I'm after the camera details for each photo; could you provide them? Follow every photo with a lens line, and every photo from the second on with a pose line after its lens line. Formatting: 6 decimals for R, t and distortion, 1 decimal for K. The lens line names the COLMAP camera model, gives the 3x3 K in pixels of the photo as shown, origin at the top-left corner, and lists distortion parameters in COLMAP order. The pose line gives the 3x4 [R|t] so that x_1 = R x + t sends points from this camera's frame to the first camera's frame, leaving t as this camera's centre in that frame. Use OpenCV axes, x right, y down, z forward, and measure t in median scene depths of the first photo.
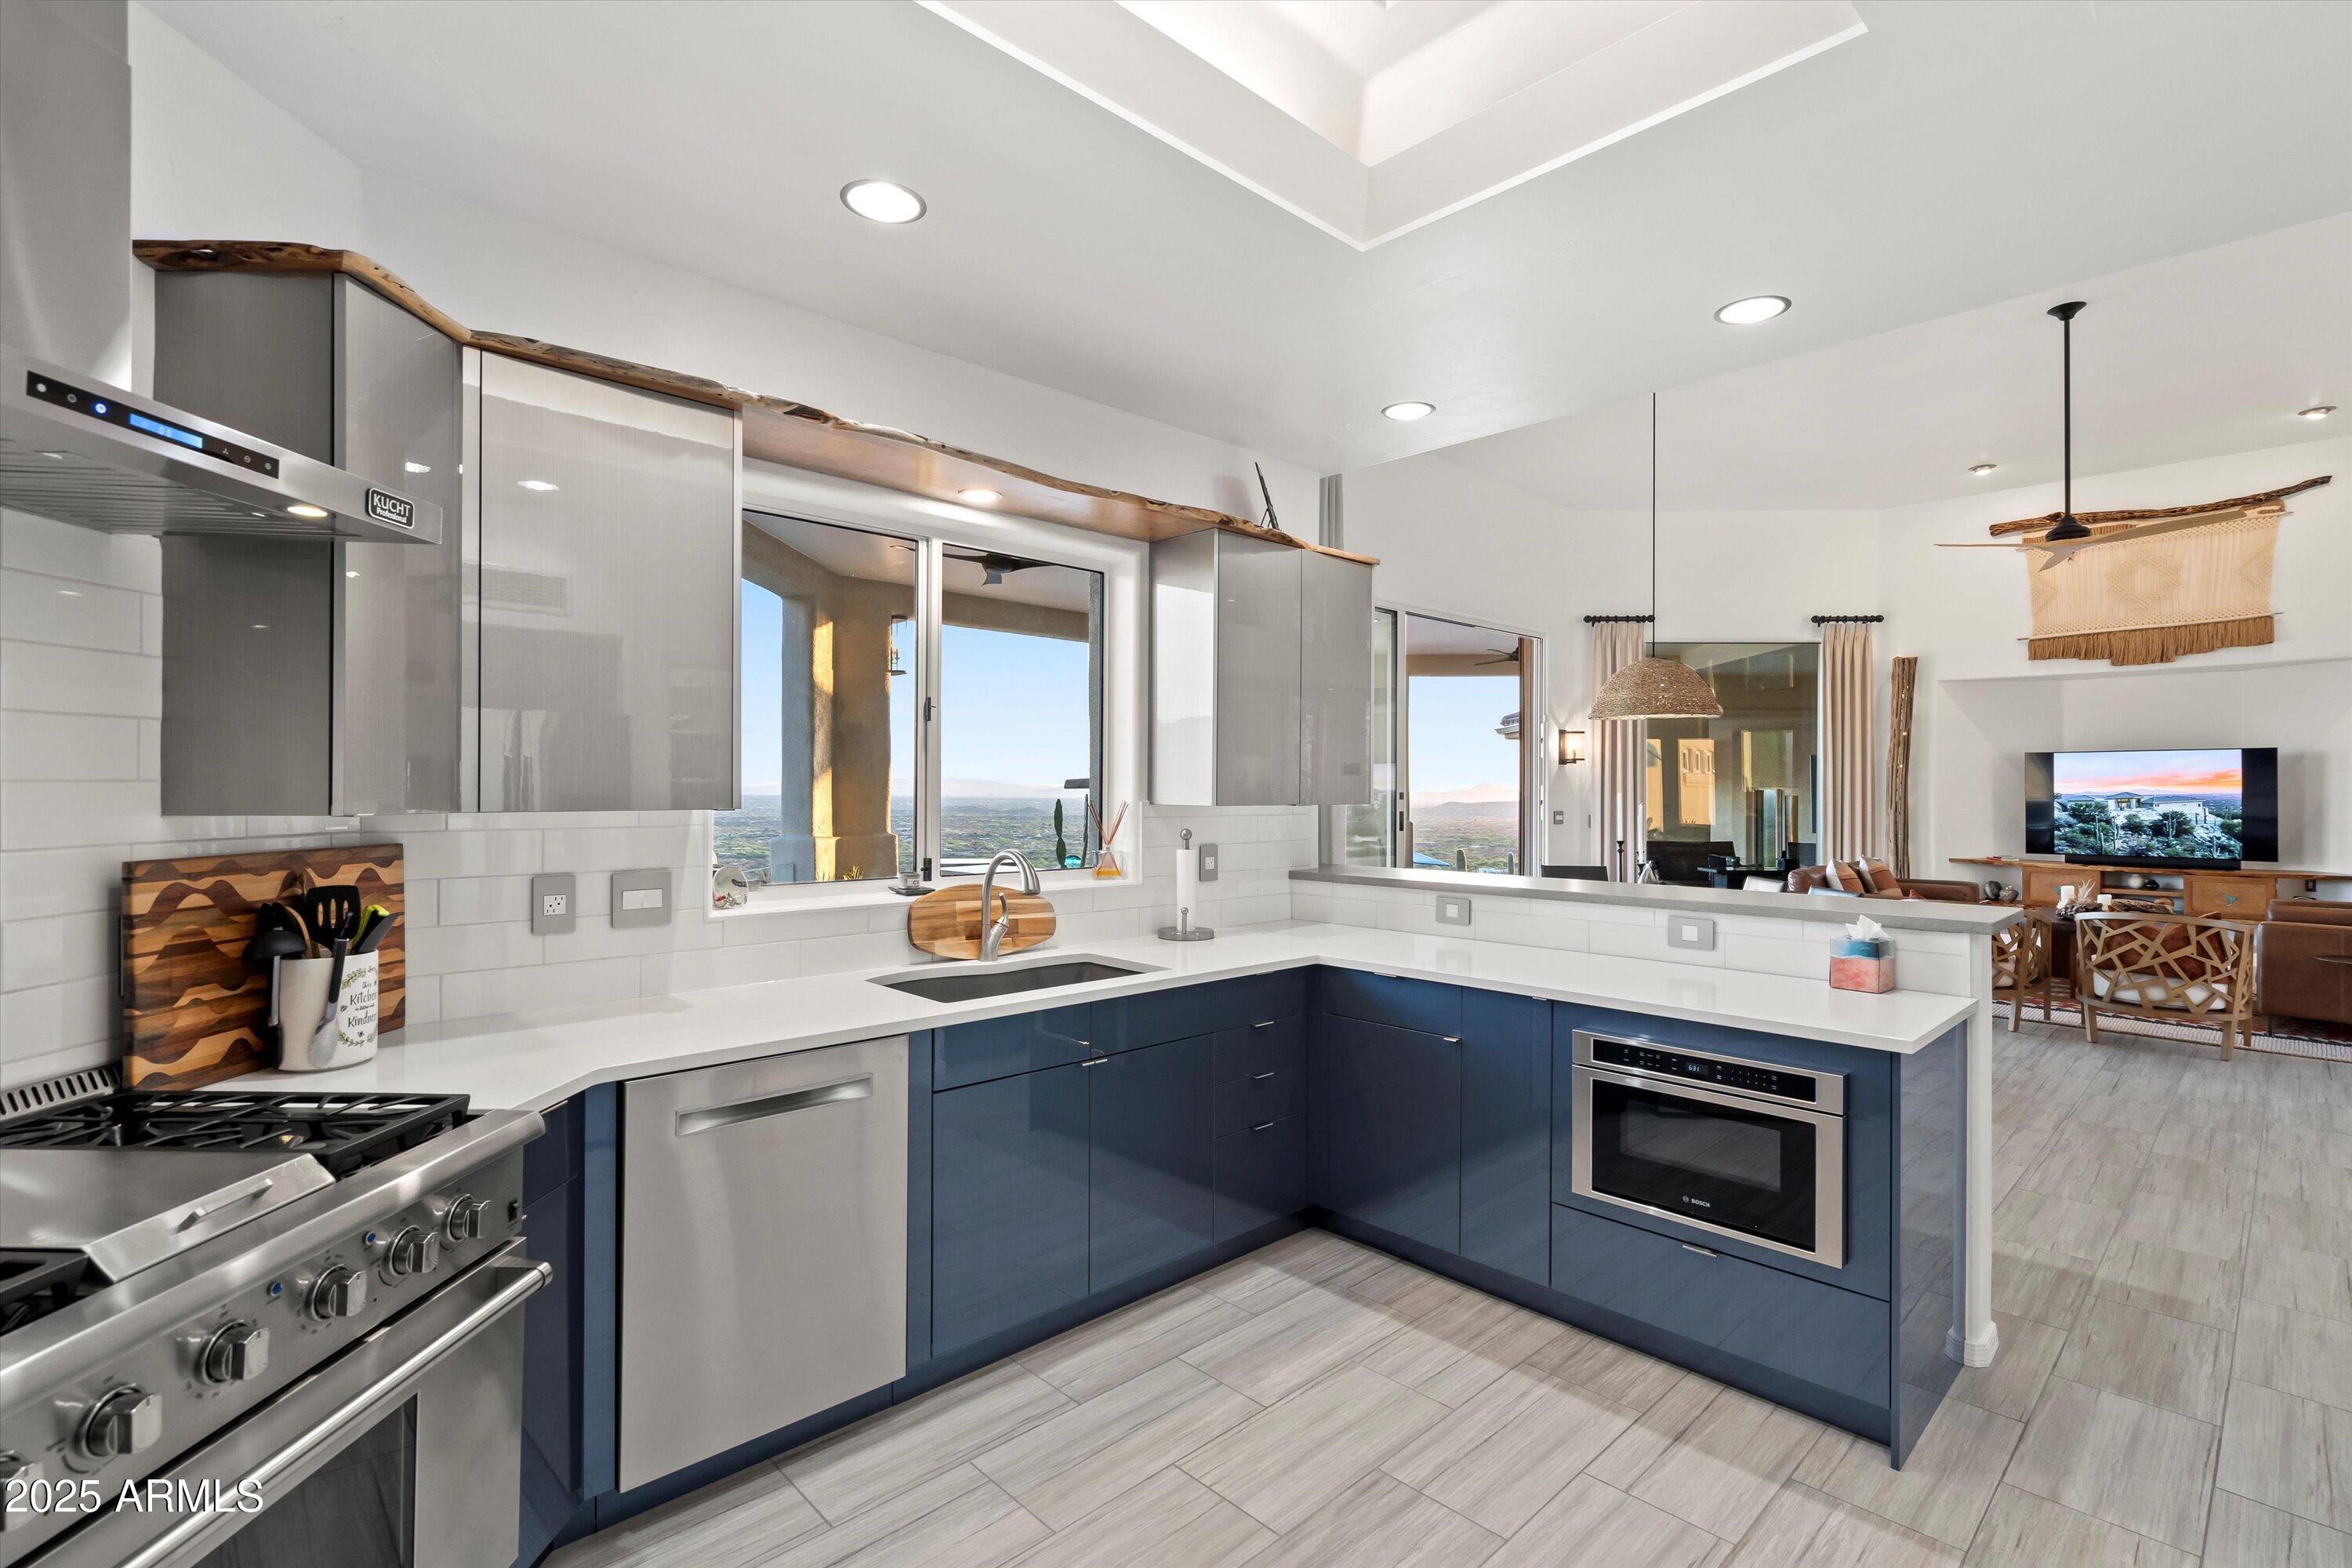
lens RADIAL K [[1090.6, 0, 1203.7], [0, 1090.6, 786.4], [0, 0, 1]] dist [0.000757, 0.000271]
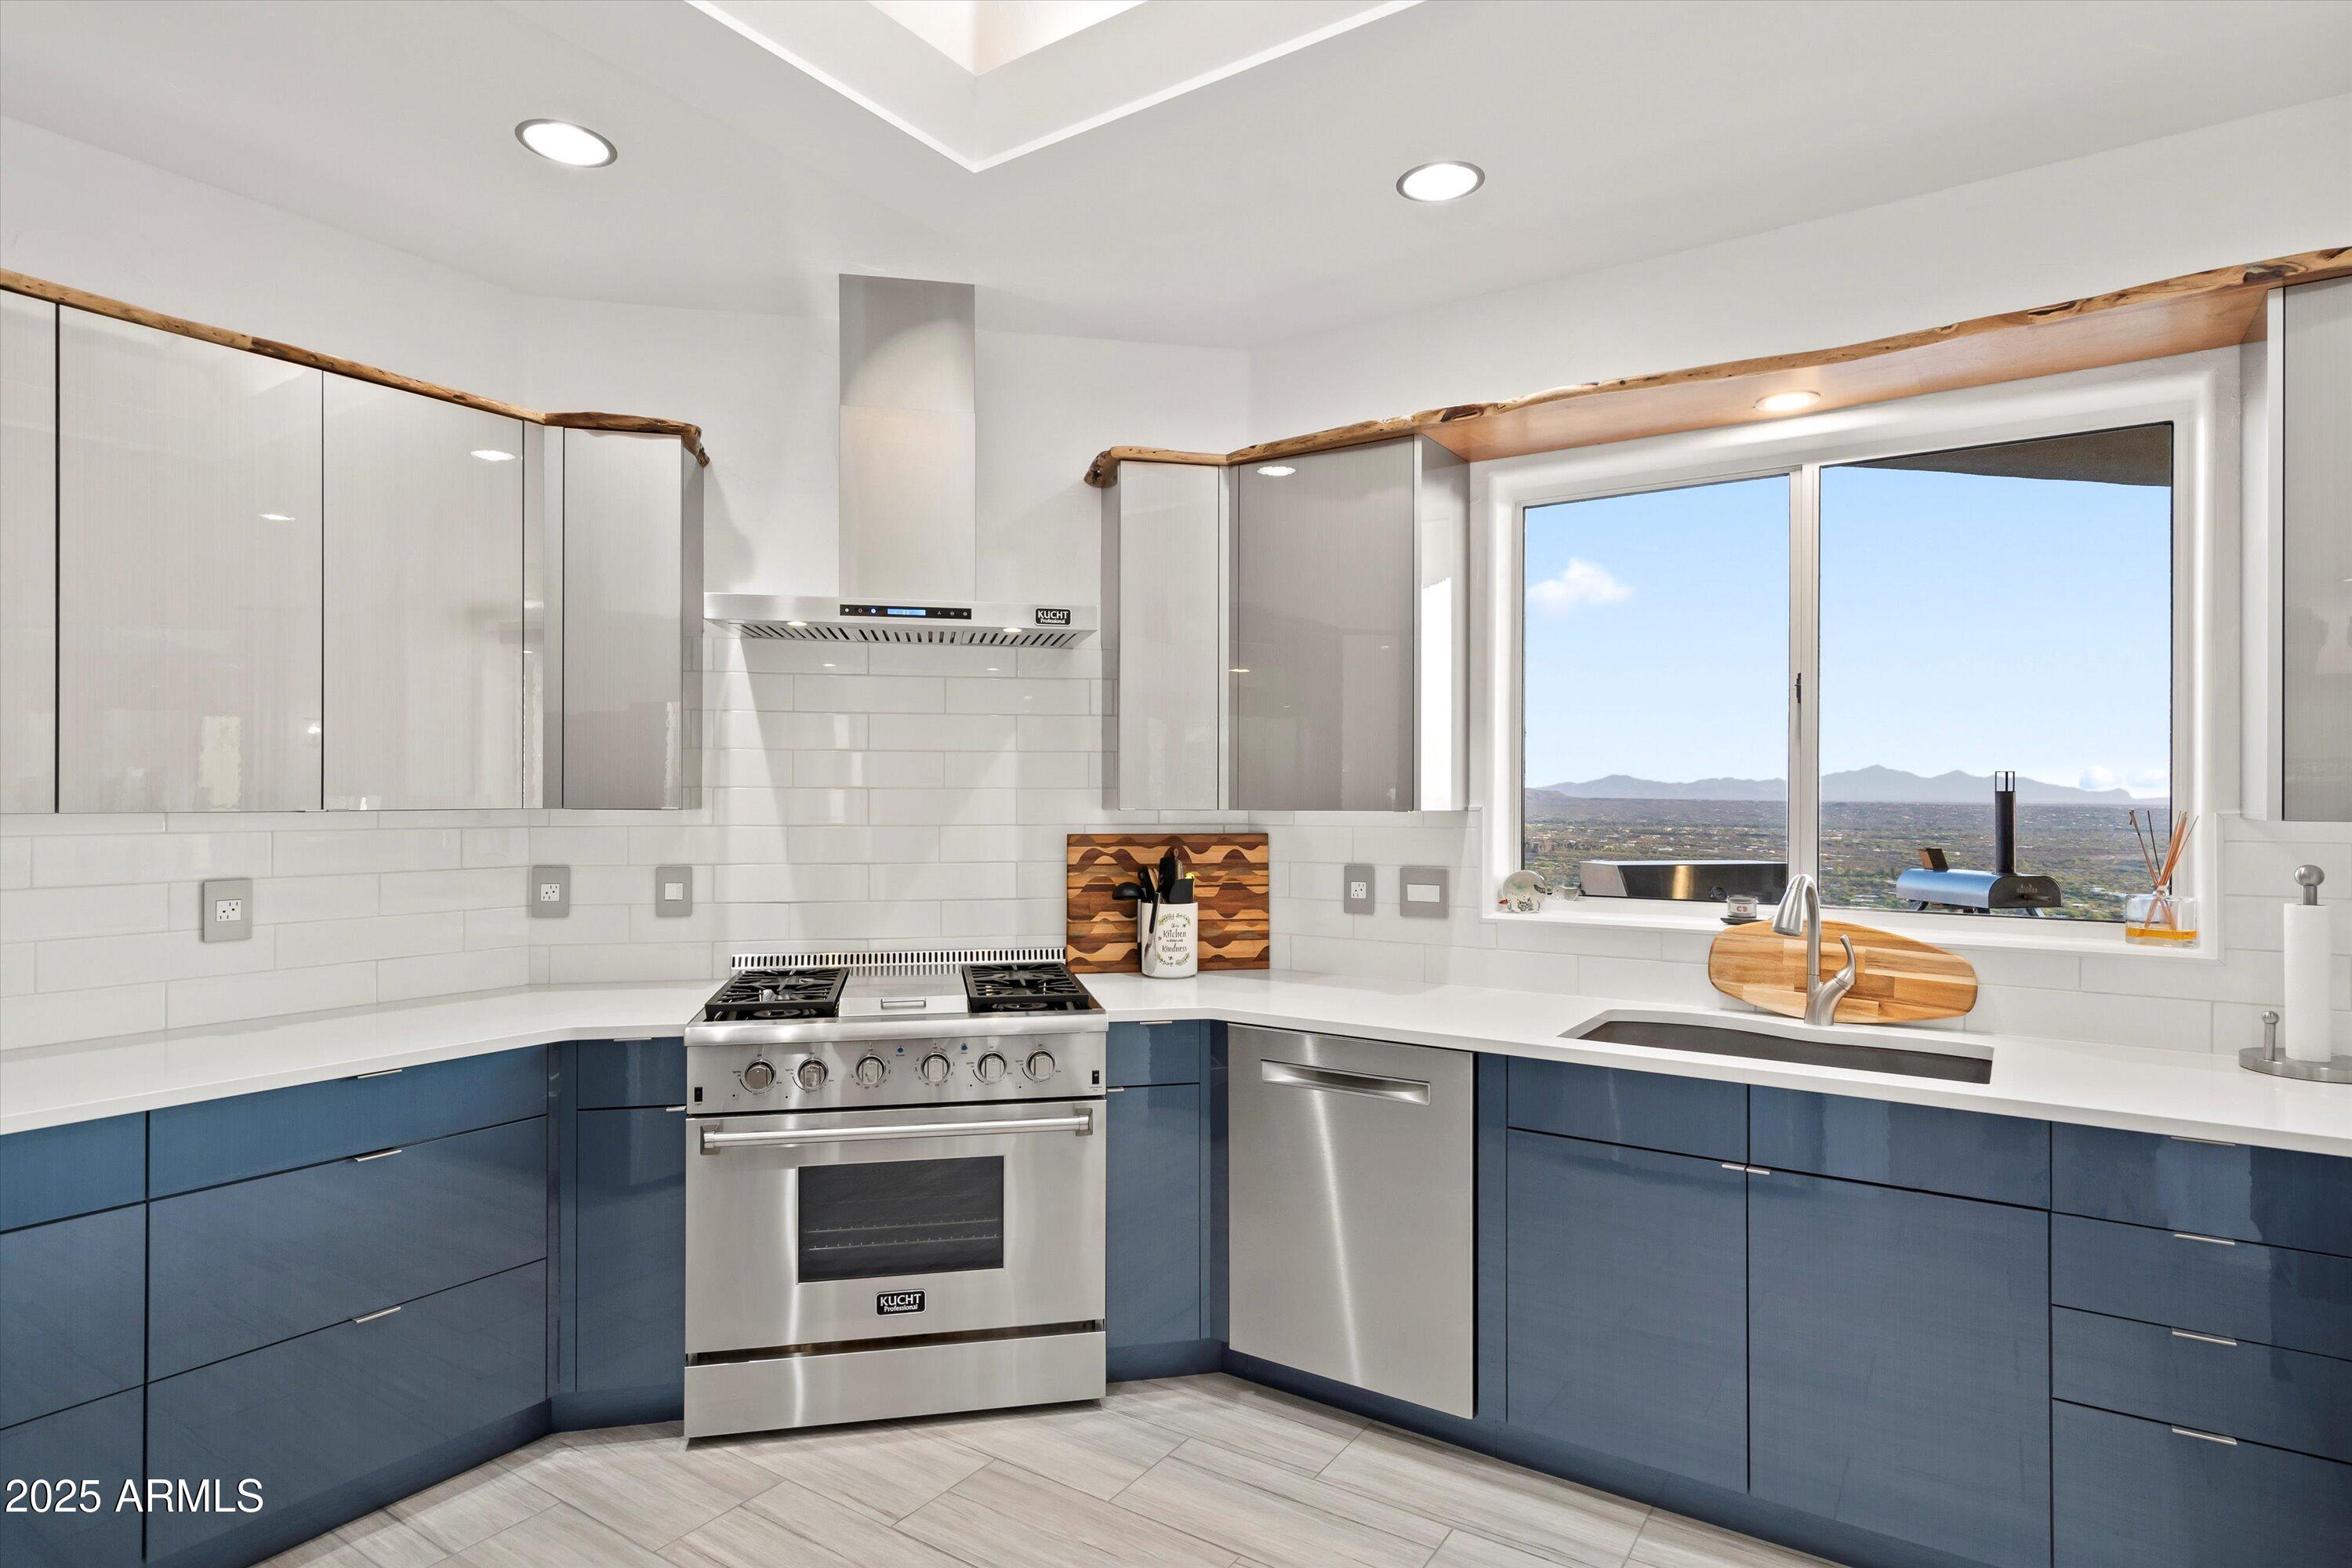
lens RADIAL K [[1276.9, 0, 1163.7], [0, 1276.9, 792.3], [0, 0, 1]] dist [0.001171, 0.000508]
pose [[0.190739, -0.007693, -0.981611, 0.562964], [0.001039, 0.999970, -0.007635, 0.009123], [0.981640, 0.000437, 0.190742, 0.398933]]
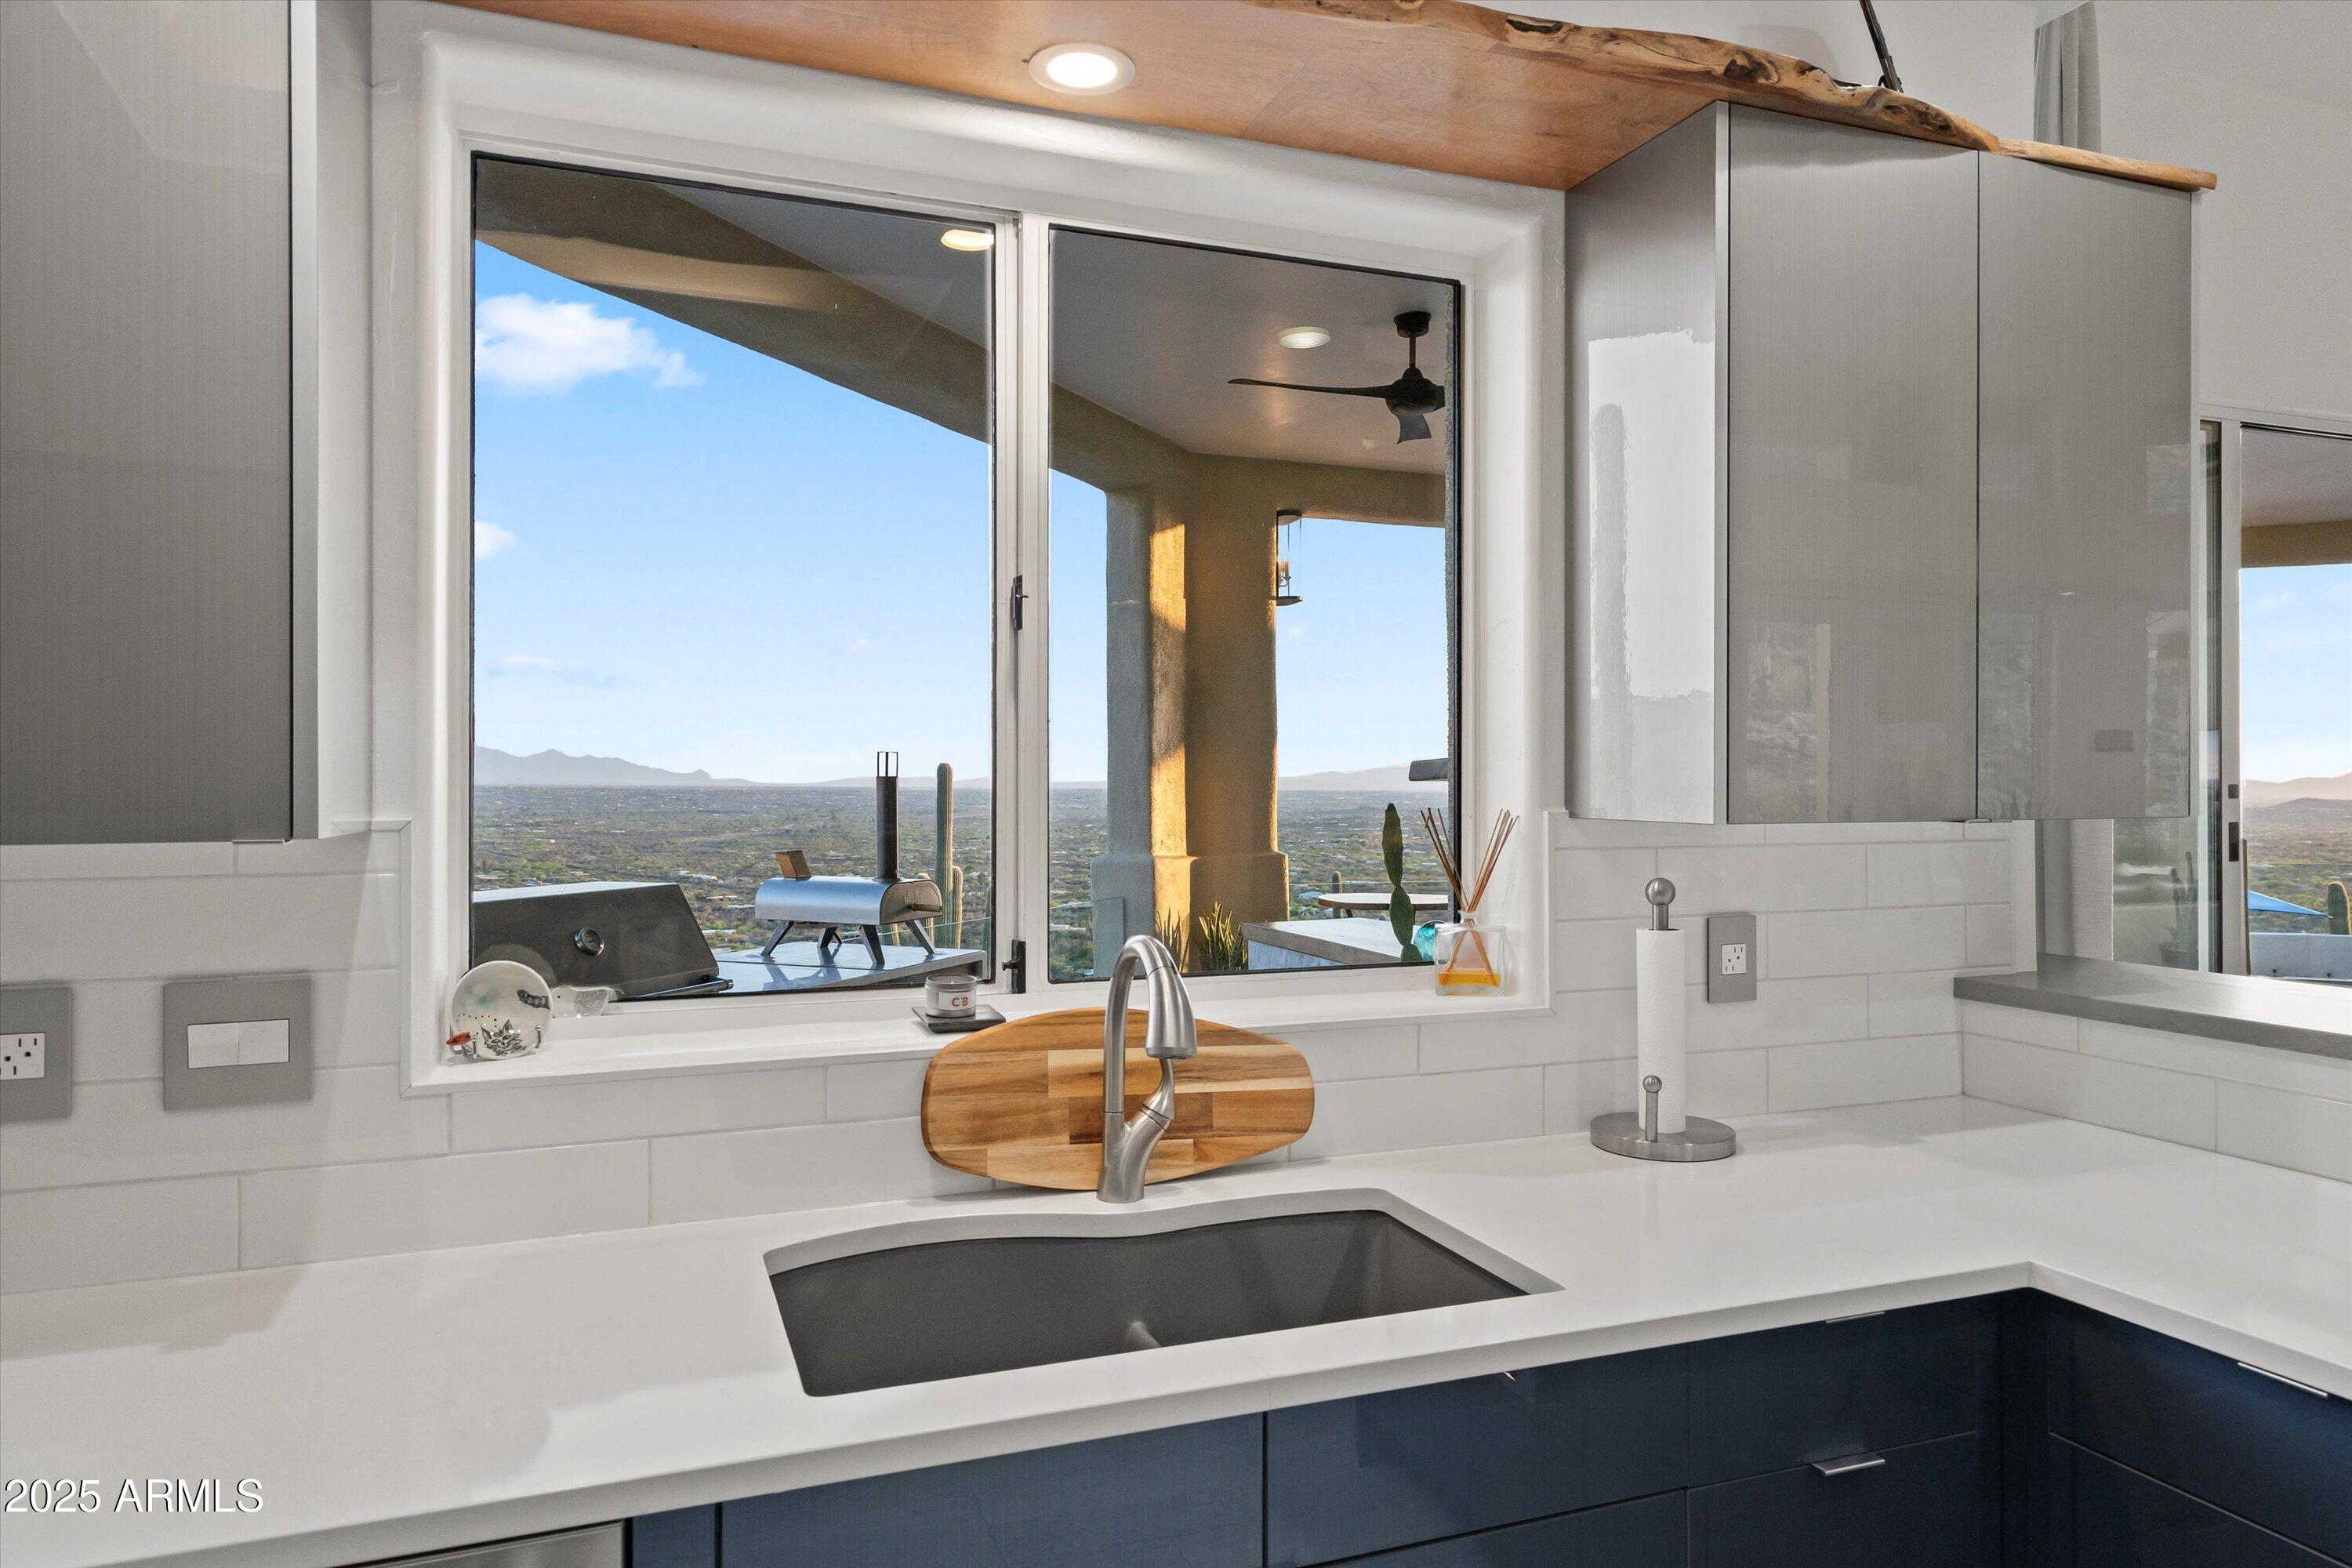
lens RADIAL K [[1505.9, 0, 1192.9], [0, 1505.9, 774.5], [0, 0, 1]] dist [0.010578, 0.000570]
pose [[0.917053, -0.006331, -0.398714, 0.056629], [0.005589, 0.999980, -0.003023, 0.000782], [0.398725, 0.000544, 0.917070, 0.483378]]
